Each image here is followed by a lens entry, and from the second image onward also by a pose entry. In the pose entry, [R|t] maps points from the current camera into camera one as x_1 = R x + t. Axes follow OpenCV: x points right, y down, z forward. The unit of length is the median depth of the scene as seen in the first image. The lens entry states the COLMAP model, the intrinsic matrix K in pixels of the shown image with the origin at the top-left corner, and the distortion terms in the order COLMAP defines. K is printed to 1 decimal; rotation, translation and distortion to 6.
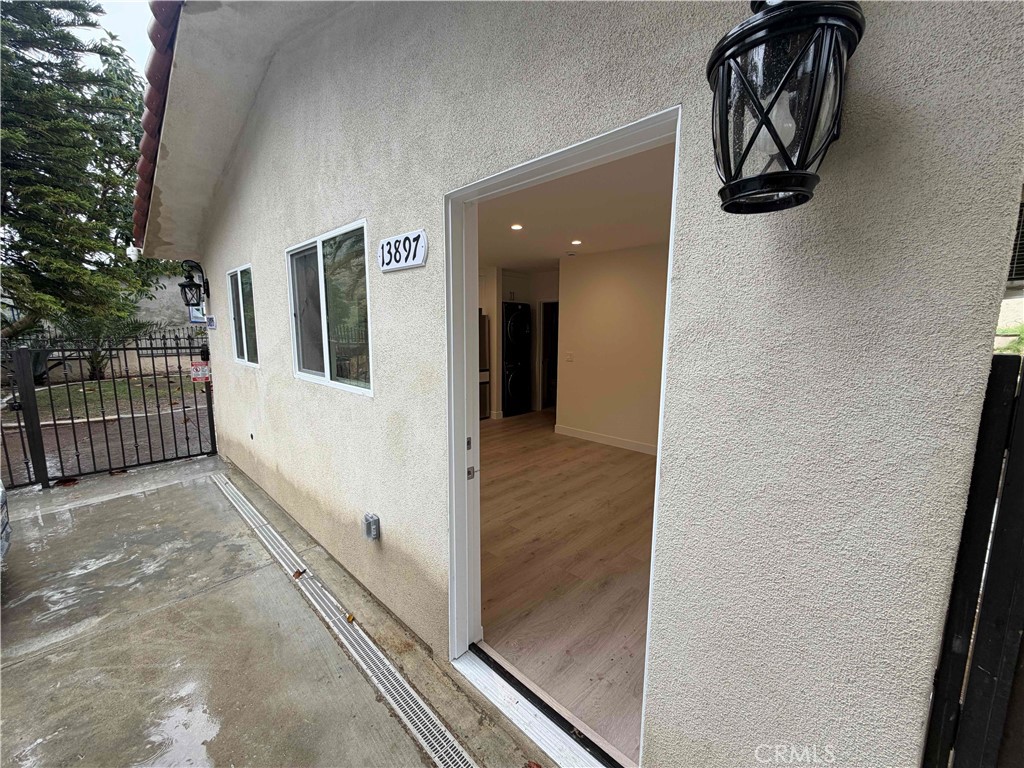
lens RADIAL K [[406.5, 0, 508.6], [0, 406.5, 385.1], [0, 0, 1]] dist [-0.001171, -0.000071]
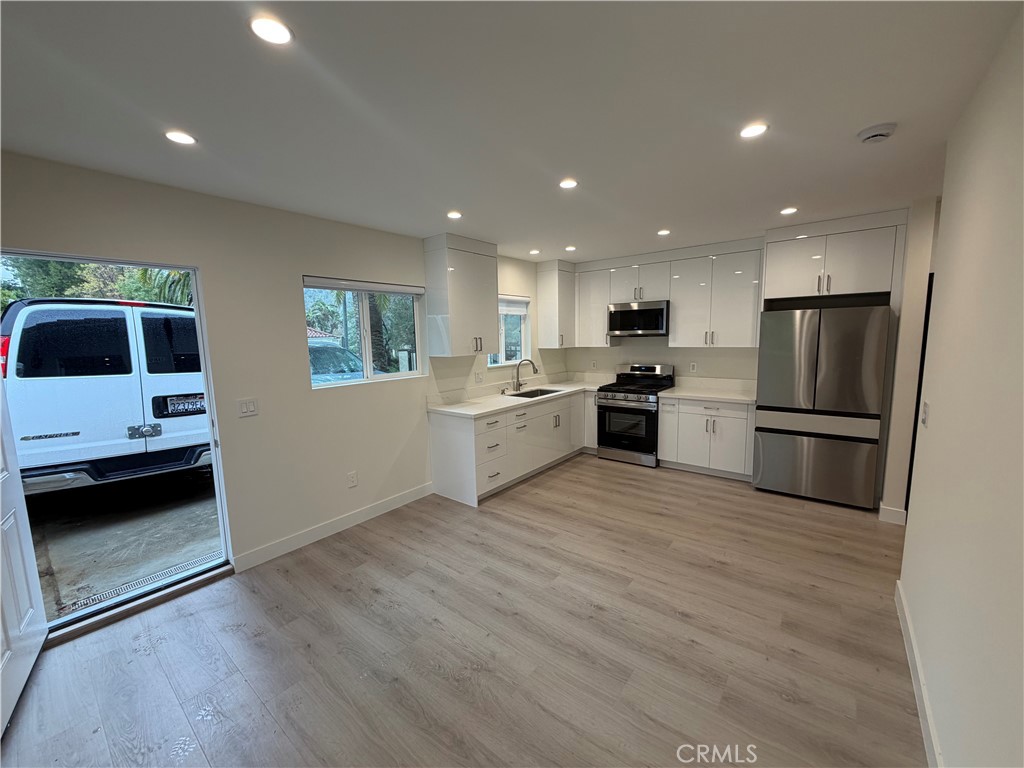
lens RADIAL K [[406.5, 0, 508.6], [0, 406.5, 385.1], [0, 0, 1]] dist [-0.001171, -0.000071]
pose [[0.095725, 0.118156, -0.988370, 0.552542], [-0.116135, 0.987475, 0.106801, -0.107147], [0.988610, 0.104561, 0.108248, 0.705575]]
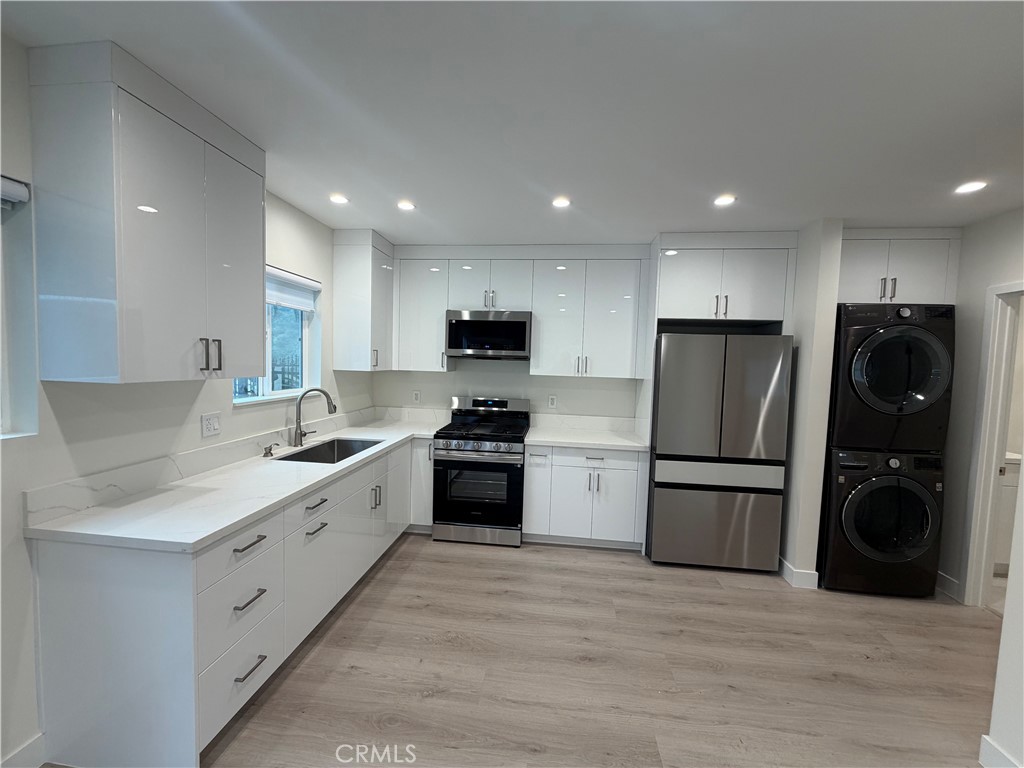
lens RADIAL K [[406.5, 0, 508.6], [0, 406.5, 385.1], [0, 0, 1]] dist [-0.001171, -0.000071]
pose [[0.609652, 0.062339, -0.790214, 0.150499], [-0.139411, 0.989796, -0.029472, -0.092596], [0.780314, 0.128132, 0.612121, 0.714234]]
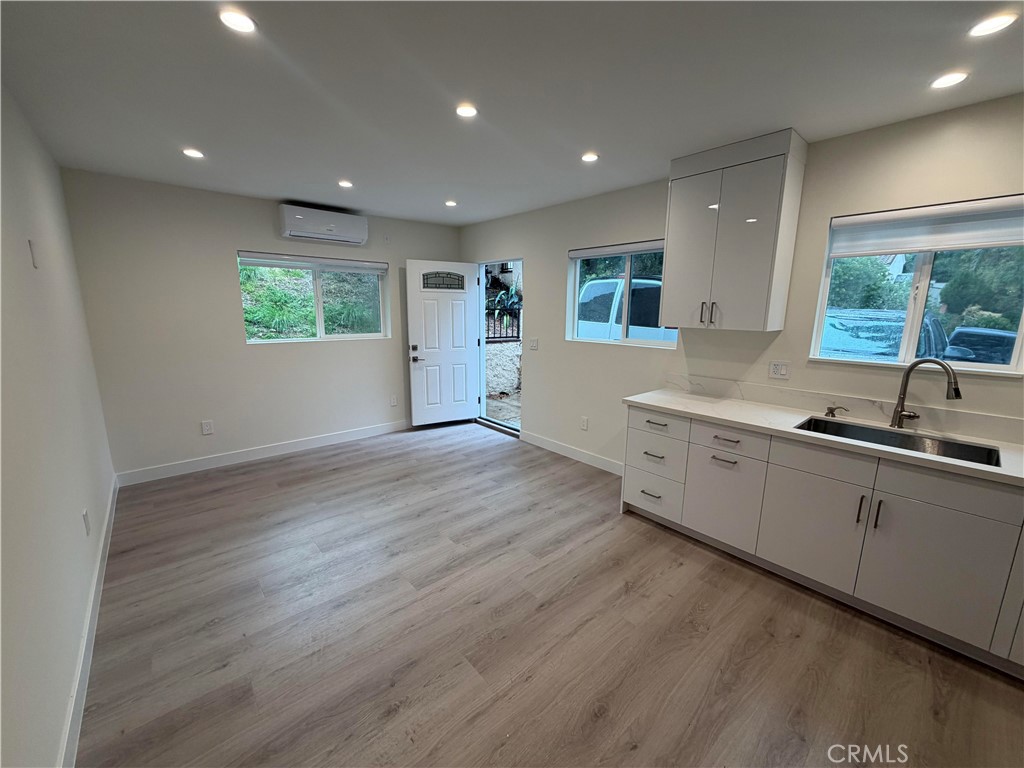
lens RADIAL K [[406.5, 0, 508.6], [0, 406.5, 385.1], [0, 0, 1]] dist [-0.001171, -0.000071]
pose [[-0.997123, -0.026797, 0.070912, -0.065264], [-0.002357, 0.945945, 0.324320, -0.179393], [-0.075770, 0.323219, -0.943286, 1.304385]]
